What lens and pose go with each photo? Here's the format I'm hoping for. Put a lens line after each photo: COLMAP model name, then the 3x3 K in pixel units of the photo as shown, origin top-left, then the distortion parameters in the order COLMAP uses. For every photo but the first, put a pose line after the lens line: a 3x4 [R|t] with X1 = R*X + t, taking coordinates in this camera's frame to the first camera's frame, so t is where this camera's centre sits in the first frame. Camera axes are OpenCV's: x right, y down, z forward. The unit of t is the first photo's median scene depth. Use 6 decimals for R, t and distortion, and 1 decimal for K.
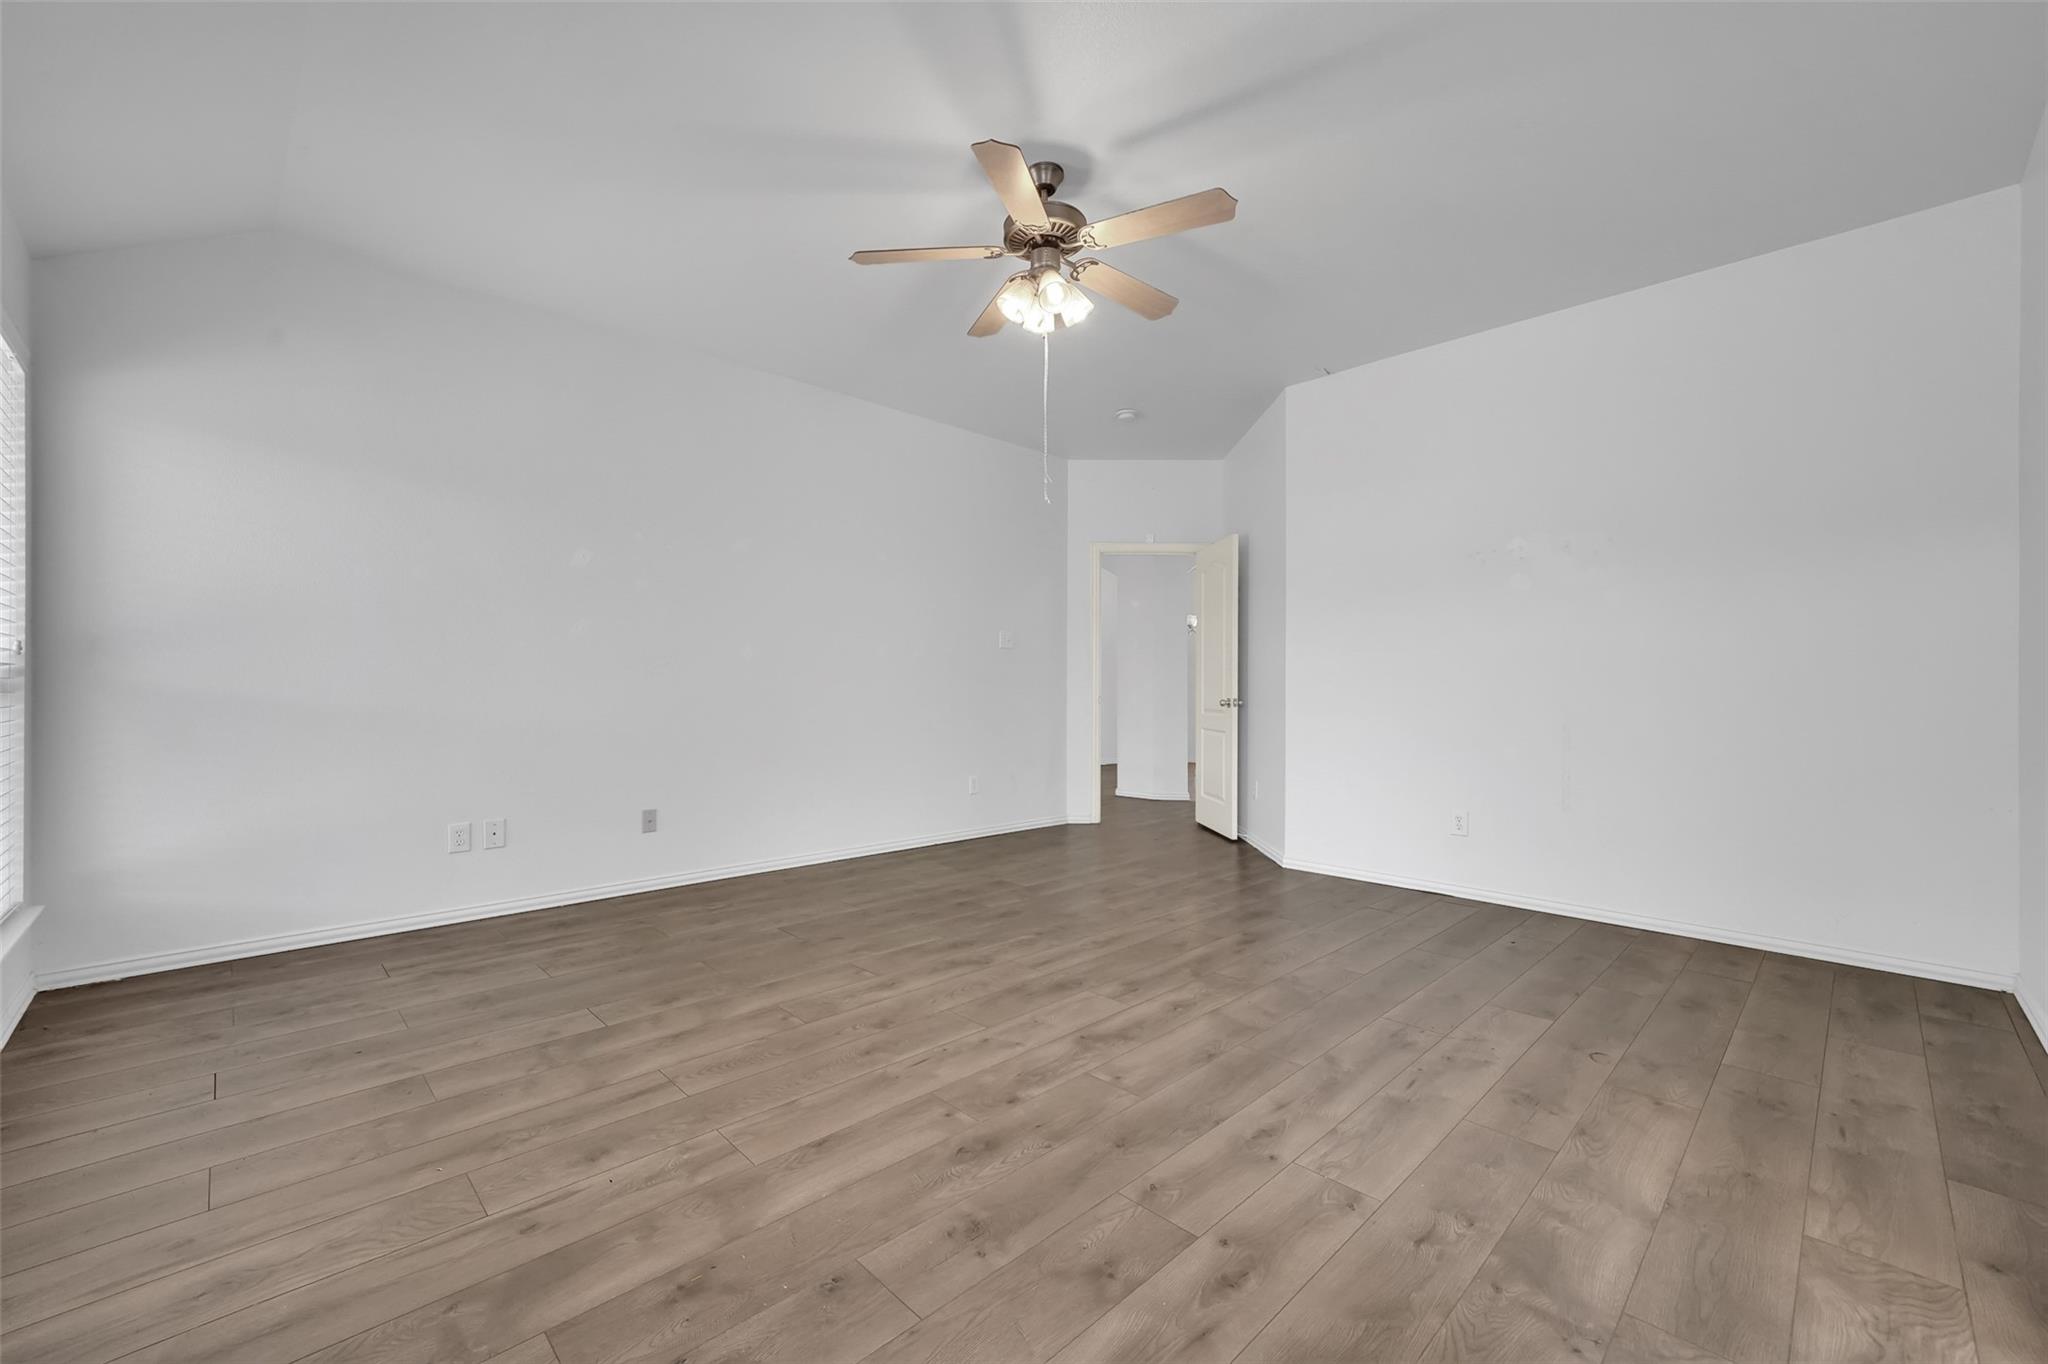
lens RADIAL K [[802.8, 0, 1014.2], [0, 802.8, 679.6], [0, 0, 1]] dist [-0.008083, 0.000571]
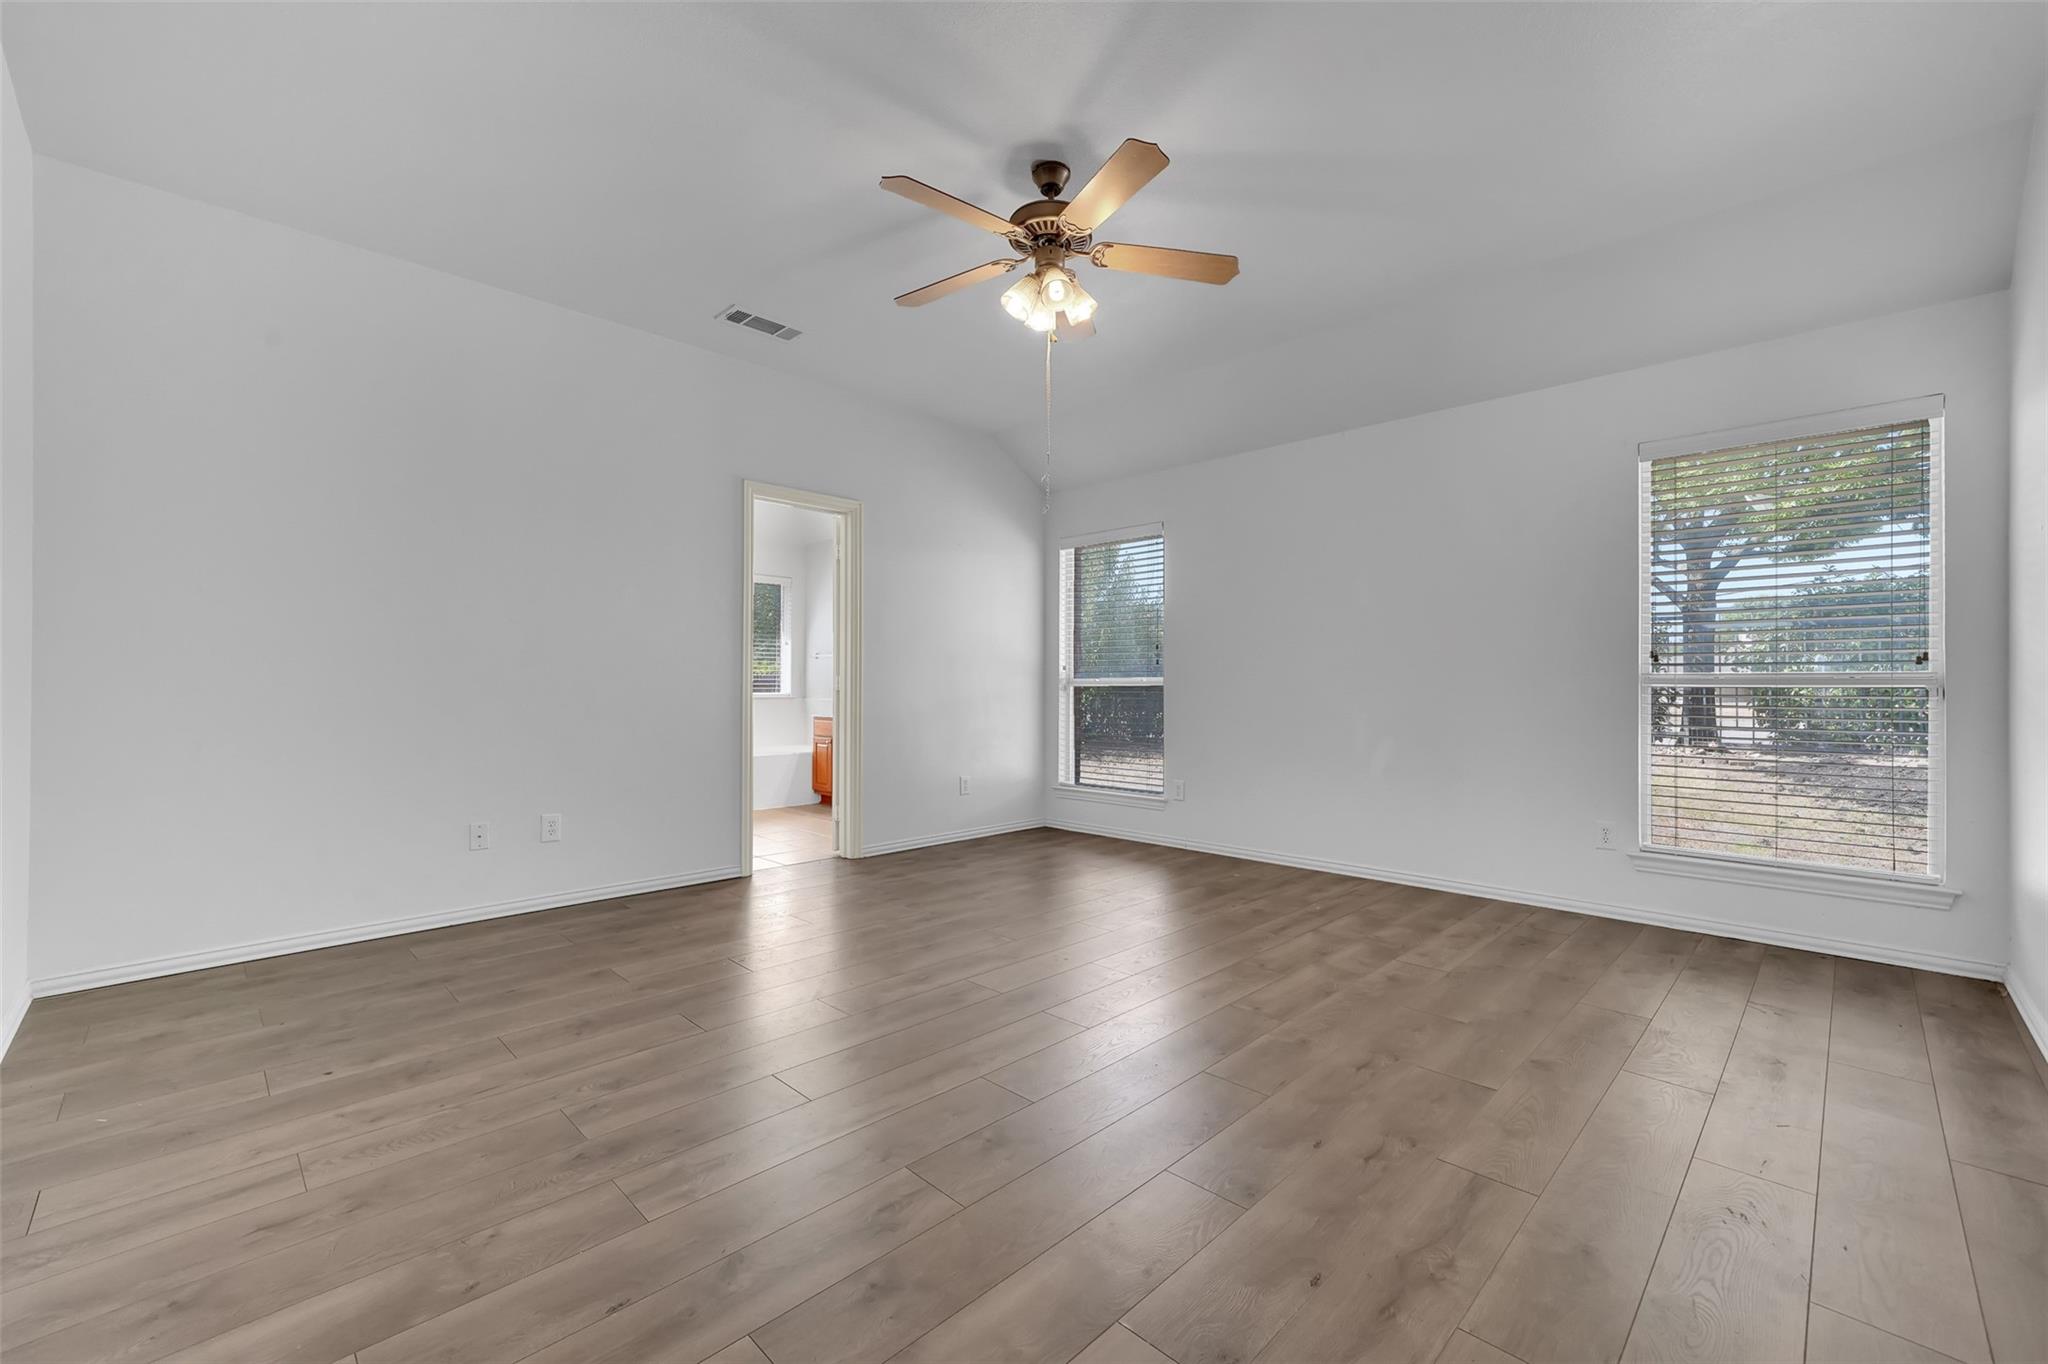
lens RADIAL K [[802.8, 0, 1014.2], [0, 802.8, 679.6], [0, 0, 1]] dist [-0.008083, 0.000571]
pose [[-0.999874, -0.008150, -0.013632, 0.110116], [-0.007912, 0.999816, -0.017474, 0.021664], [0.013772, -0.017364, -0.999754, 2.324987]]
